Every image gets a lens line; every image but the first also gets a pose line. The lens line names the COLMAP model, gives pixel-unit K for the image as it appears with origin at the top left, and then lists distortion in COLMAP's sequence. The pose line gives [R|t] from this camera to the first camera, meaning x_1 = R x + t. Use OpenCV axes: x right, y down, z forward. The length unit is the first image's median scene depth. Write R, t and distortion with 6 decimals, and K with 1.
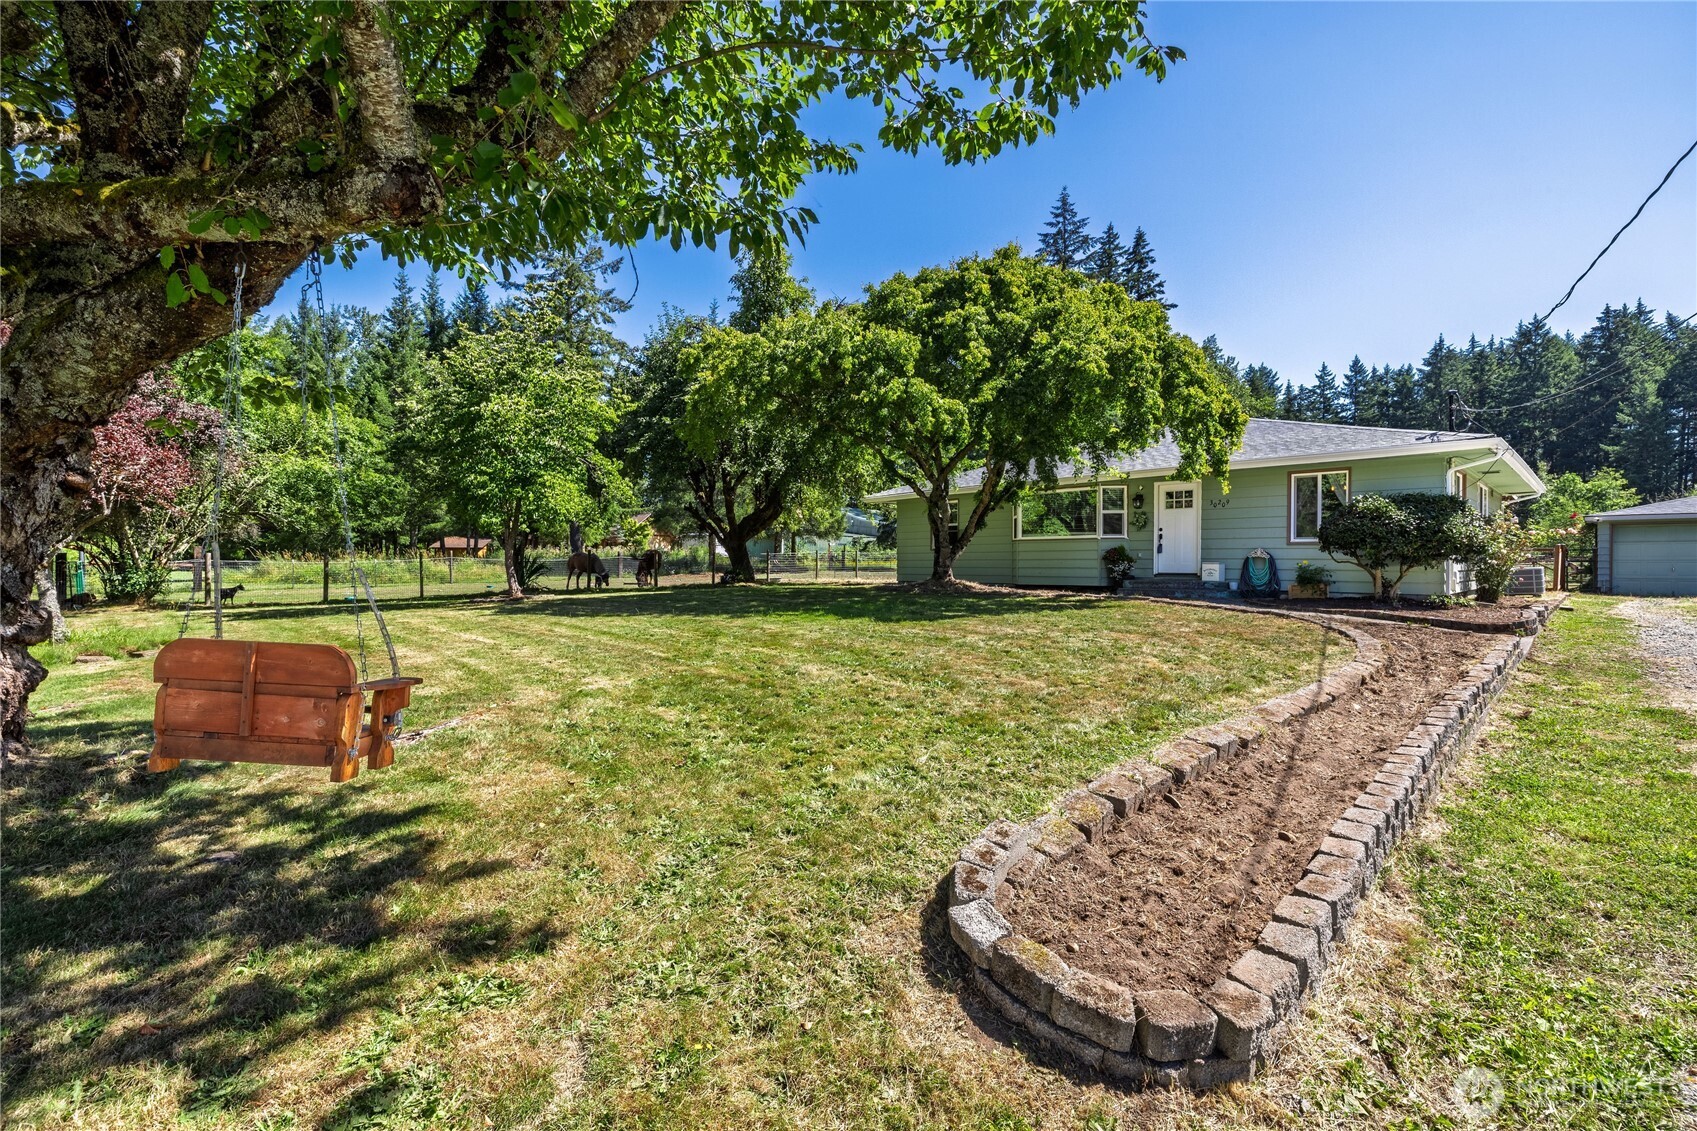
lens RADIAL K [[712.6, 0, 851.3], [0, 712.6, 563.2], [0, 0, 1]] dist [0.001334, 0.000156]
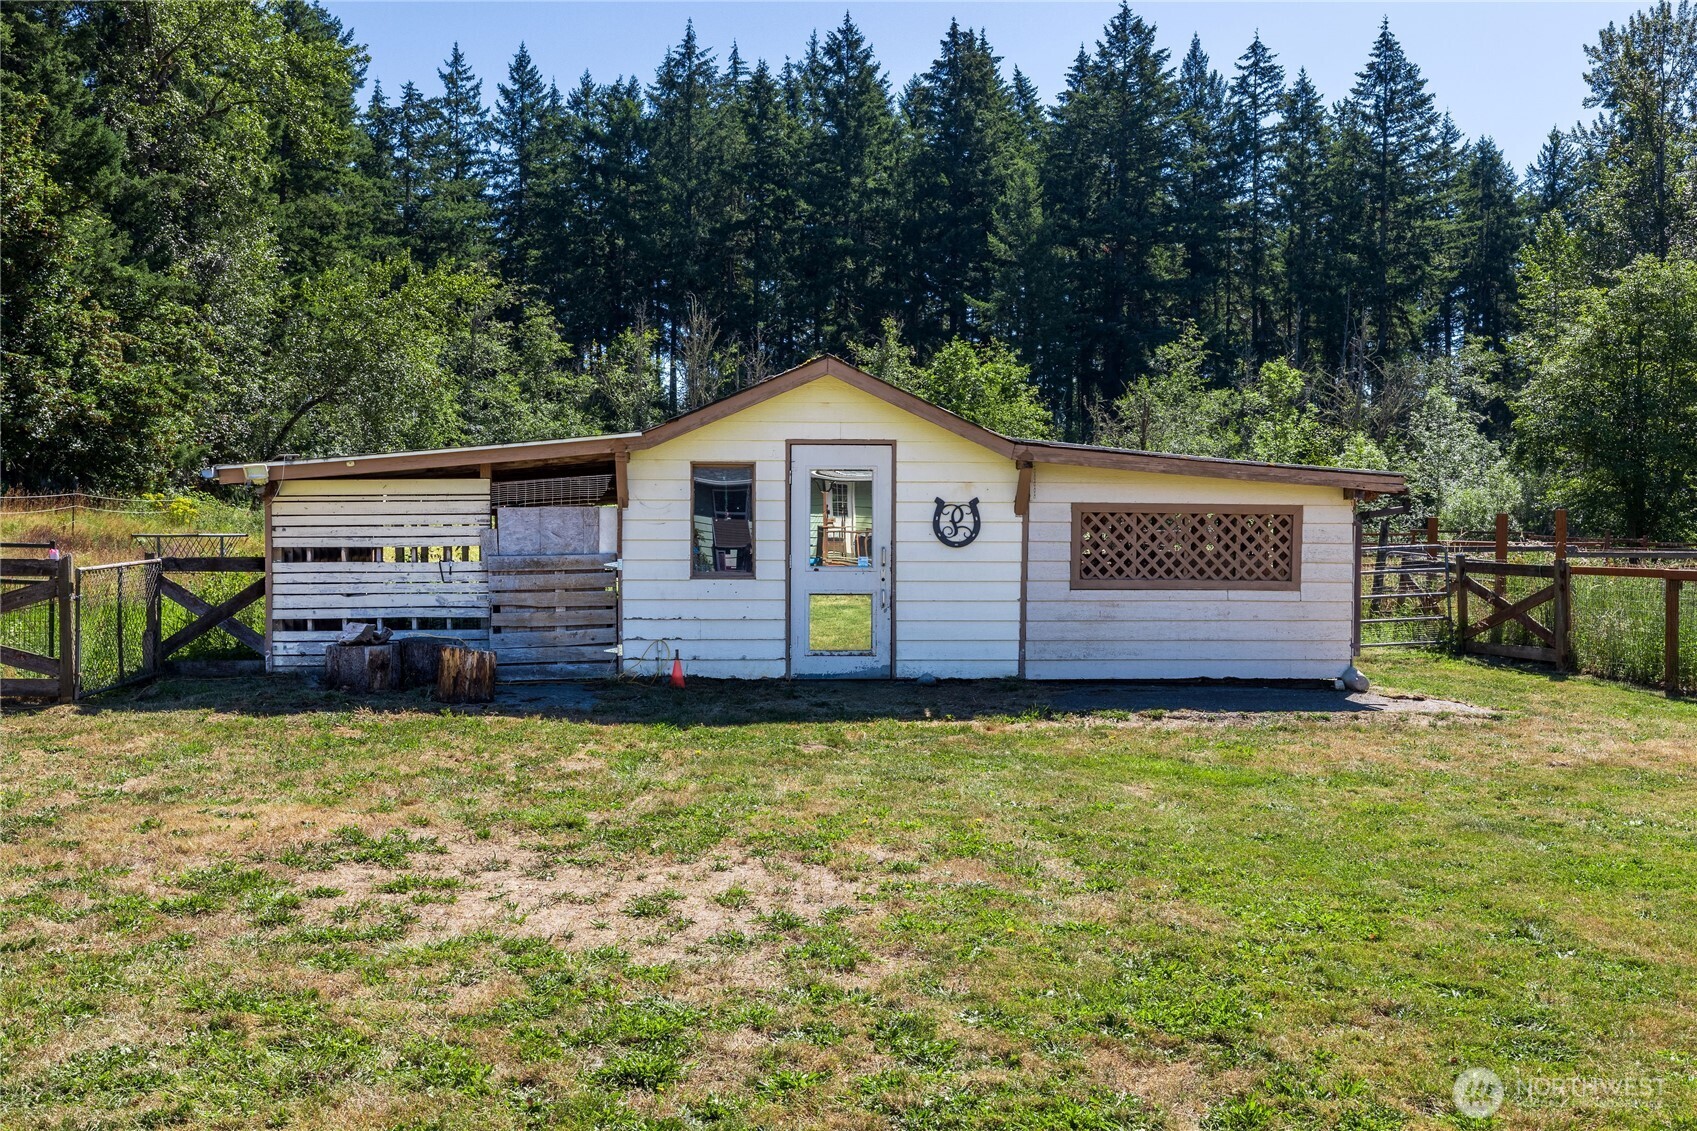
lens RADIAL K [[1621.4, 0, 849.0], [0, 1621.4, 560.8], [0, 0, 1]] dist [0.000221, 0.000000]
pose [[0.668723, -0.012489, 0.743407, 0.167105], [0.004536, 0.999909, 0.012717, -0.003801], [-0.743498, -0.005132, 0.668719, 0.290279]]
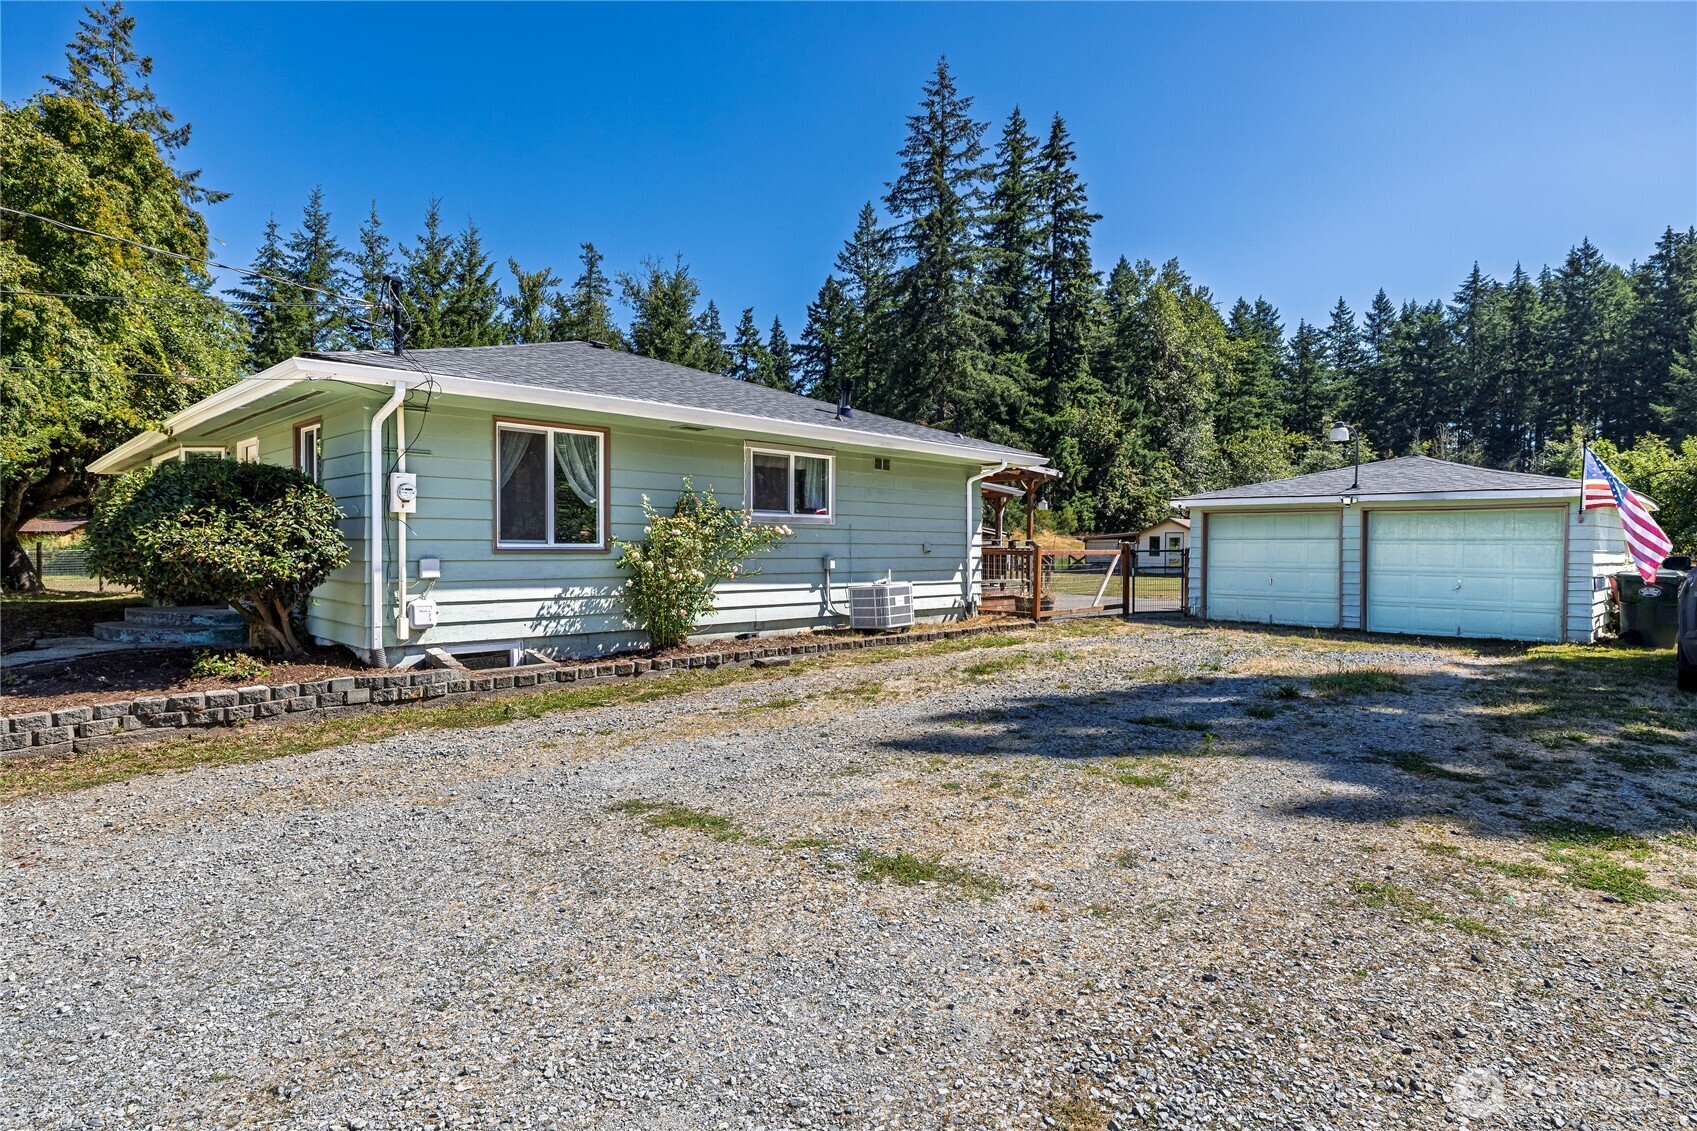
lens RADIAL K [[910.0, 0, 848.8], [0, 910.0, 559.3], [0, 0, 1]] dist [-0.004897, 0.000686]
pose [[0.999319, 0.000081, 0.036901, 0.110395], [-0.000405, 0.999961, 0.008777, -0.002846], [-0.036899, -0.008786, 0.999280, 0.027278]]
